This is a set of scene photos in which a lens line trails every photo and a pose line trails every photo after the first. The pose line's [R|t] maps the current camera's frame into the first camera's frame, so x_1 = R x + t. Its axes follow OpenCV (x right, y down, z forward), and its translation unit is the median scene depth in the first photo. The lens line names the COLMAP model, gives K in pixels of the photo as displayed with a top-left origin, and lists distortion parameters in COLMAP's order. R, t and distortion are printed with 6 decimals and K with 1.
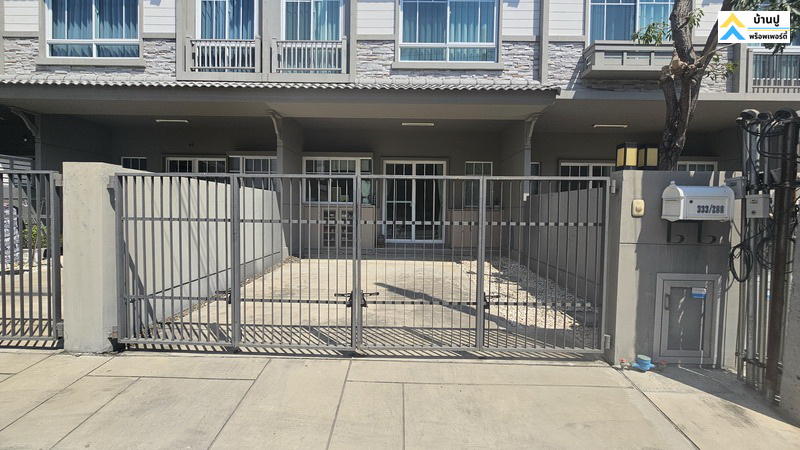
lens RADIAL K [[325.7, 0, 398.3], [0, 325.7, 220.0], [0, 0, 1]] dist [-0.000741, 0.000733]
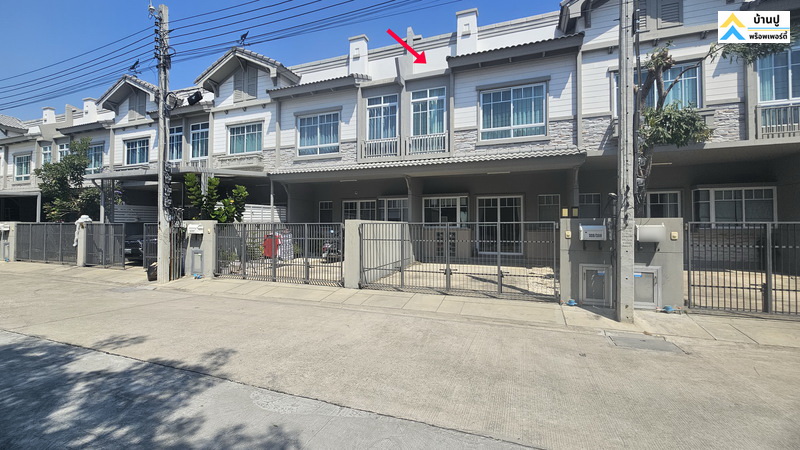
lens RADIAL K [[325.2, 0, 400.0], [0, 325.2, 220.6], [0, 0, 1]] dist [0.000251, 0.000881]
pose [[0.942868, -0.020724, -0.332522, 0.156797], [0.004403, 0.998752, -0.049759, -0.011547], [0.333138, 0.045452, 0.941782, -0.647426]]
